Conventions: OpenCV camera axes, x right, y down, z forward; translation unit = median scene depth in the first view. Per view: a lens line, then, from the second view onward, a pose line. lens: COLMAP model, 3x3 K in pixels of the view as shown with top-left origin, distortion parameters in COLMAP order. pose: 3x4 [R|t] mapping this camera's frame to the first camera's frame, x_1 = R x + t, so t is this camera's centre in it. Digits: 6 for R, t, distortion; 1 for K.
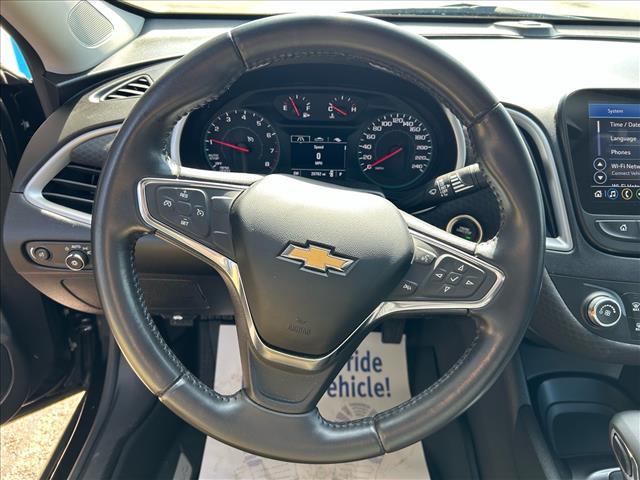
lens RADIAL K [[484.7, 0, 320.0], [0, 484.7, 240.0], [0, 0, 1]] dist [0.057934, -0.081740]
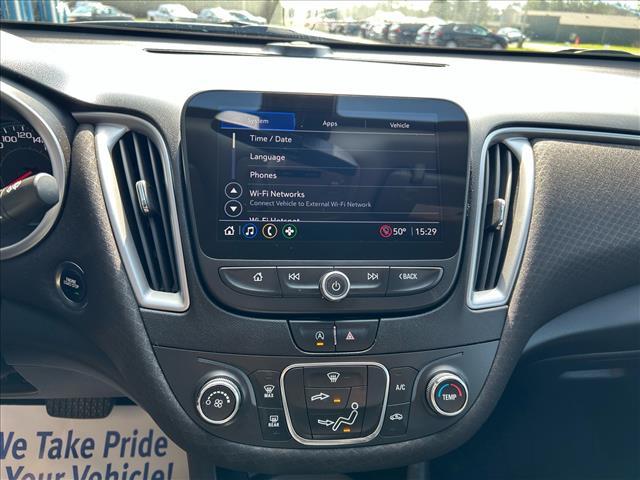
lens RADIAL K [[481.1, 0, 324.3], [0, 481.1, 236.3], [0, 0, 1]] dist [0.052805, -0.078299]
pose [[0.994416, -0.002935, 0.105488, 0.540300], [0.014002, 0.994444, -0.104332, -0.008112], [-0.104596, 0.105227, 0.988932, 0.238281]]
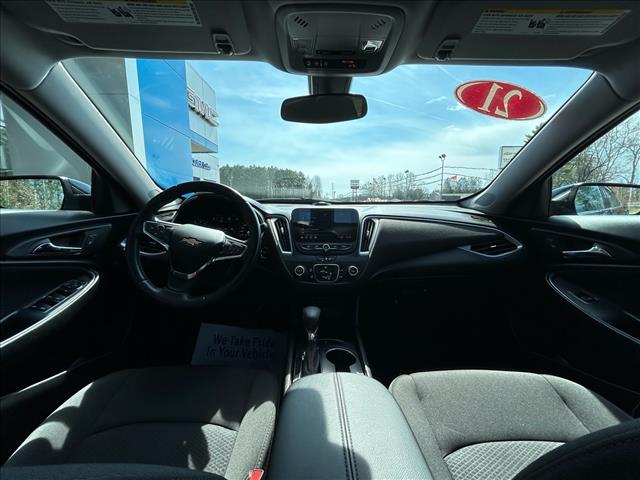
lens RADIAL K [[258.0, 0, 321.6], [0, 258.0, 238.9], [0, 0, 1]] dist [-0.000612, -0.000017]
pose [[0.999840, -0.009479, 0.015169, 0.572335], [0.014542, 0.924573, -0.380727, 0.468881], [-0.010416, 0.380886, 0.924563, -0.454150]]
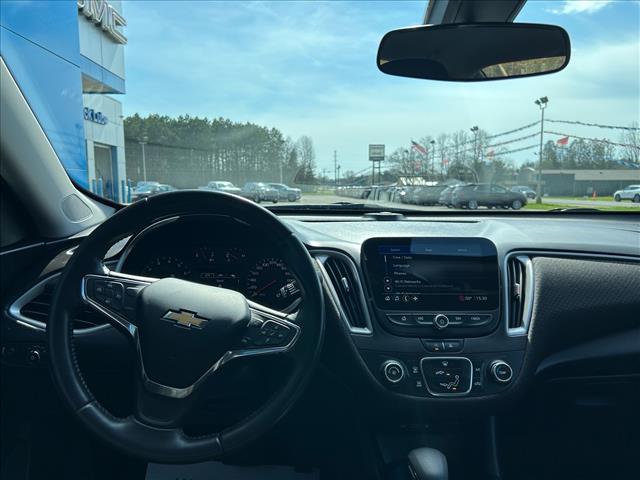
lens RADIAL K [[484.7, 0, 320.0], [0, 484.7, 240.0], [0, 0, 1]] dist [0.057934, -0.081740]
pose [[0.999330, -0.007829, 0.035765, 0.255037], [0.021645, 0.914205, -0.404673, 0.305197], [-0.029528, 0.405176, 0.913762, -0.412833]]
